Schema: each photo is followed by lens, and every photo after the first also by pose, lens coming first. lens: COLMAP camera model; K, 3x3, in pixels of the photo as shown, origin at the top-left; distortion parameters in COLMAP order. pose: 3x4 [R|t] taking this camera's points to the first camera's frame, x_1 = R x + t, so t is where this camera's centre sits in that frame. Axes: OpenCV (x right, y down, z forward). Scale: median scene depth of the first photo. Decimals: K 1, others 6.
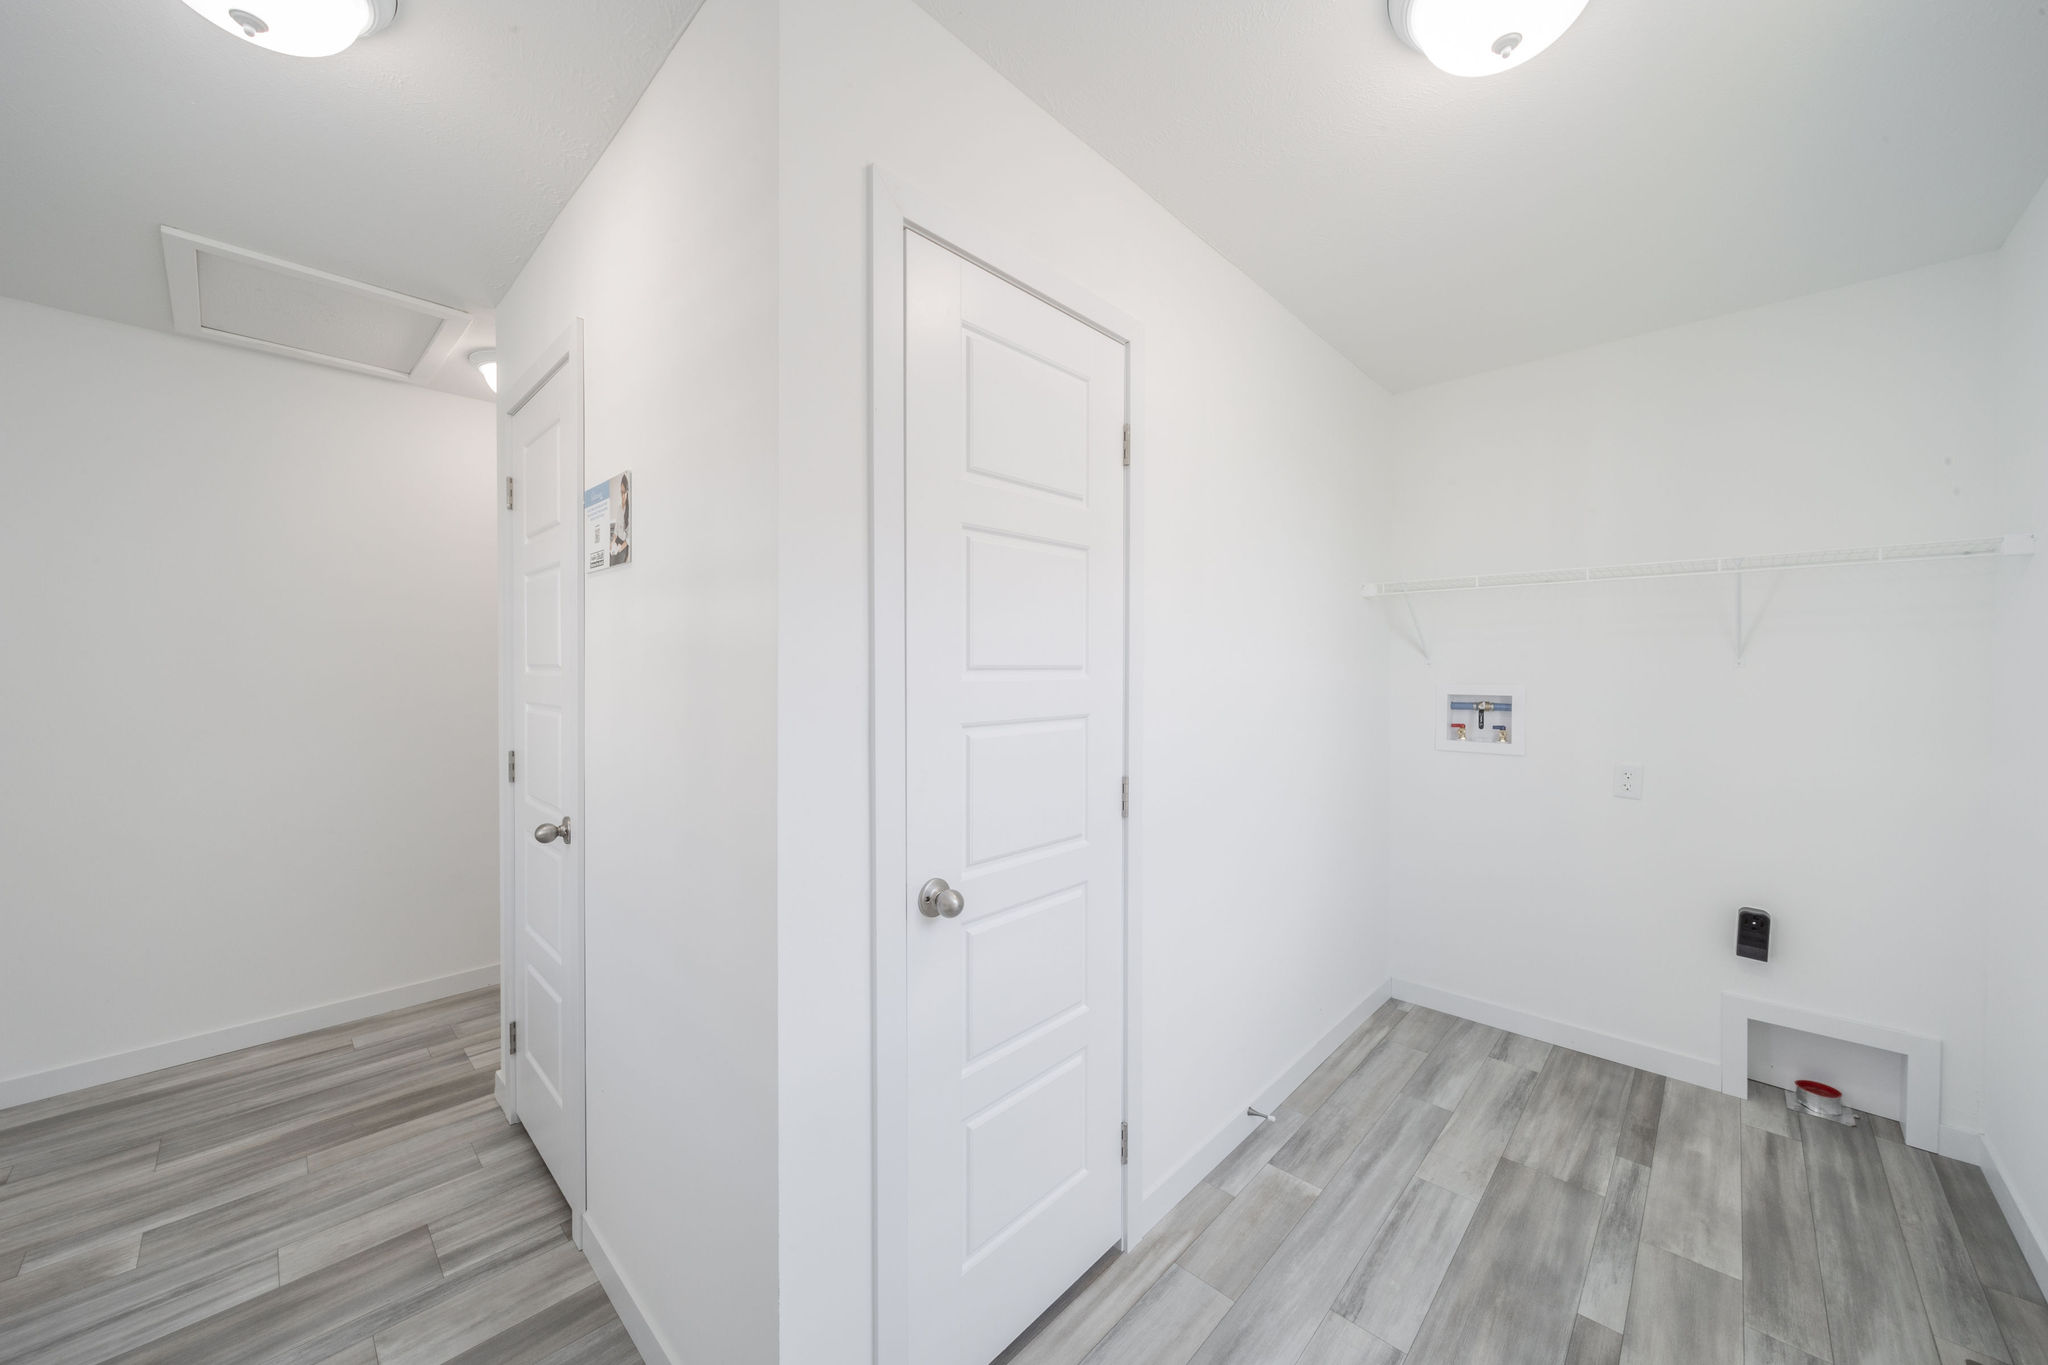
lens RADIAL K [[766.6, 0, 1011.6], [0, 766.6, 679.7], [0, 0, 1]] dist [-0.002366, -0.000694]
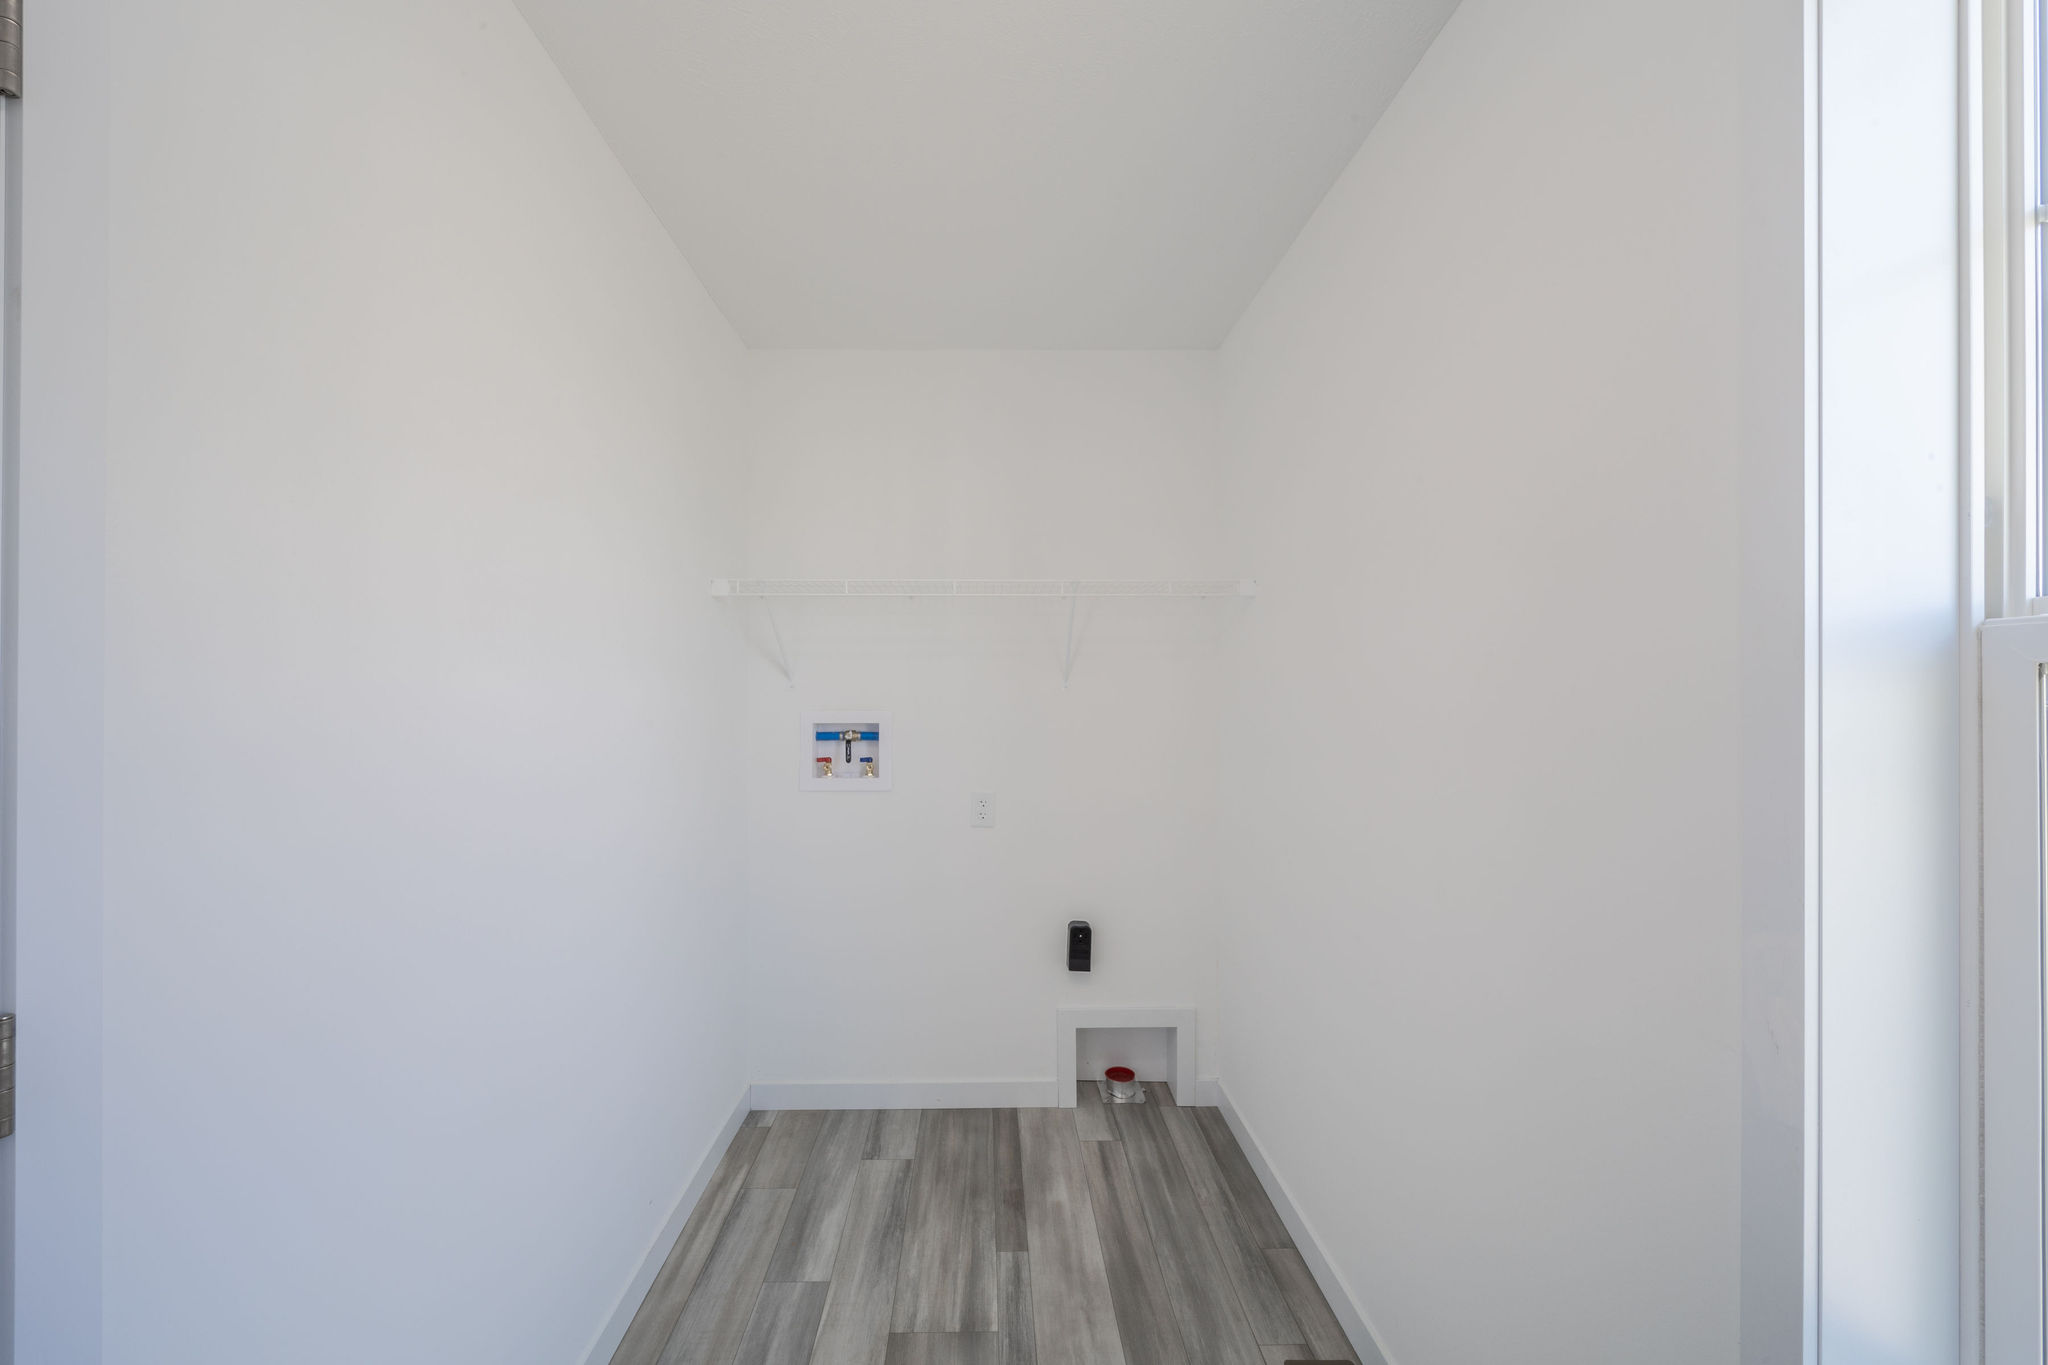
lens RADIAL K [[766.6, 0, 1011.6], [0, 766.6, 679.7], [0, 0, 1]] dist [-0.002366, -0.000694]
pose [[0.703212, 0.007760, 0.710938, 0.159072], [0.012866, 0.999638, -0.023638, -0.006640], [-0.710864, 0.025770, 0.702857, 0.320090]]
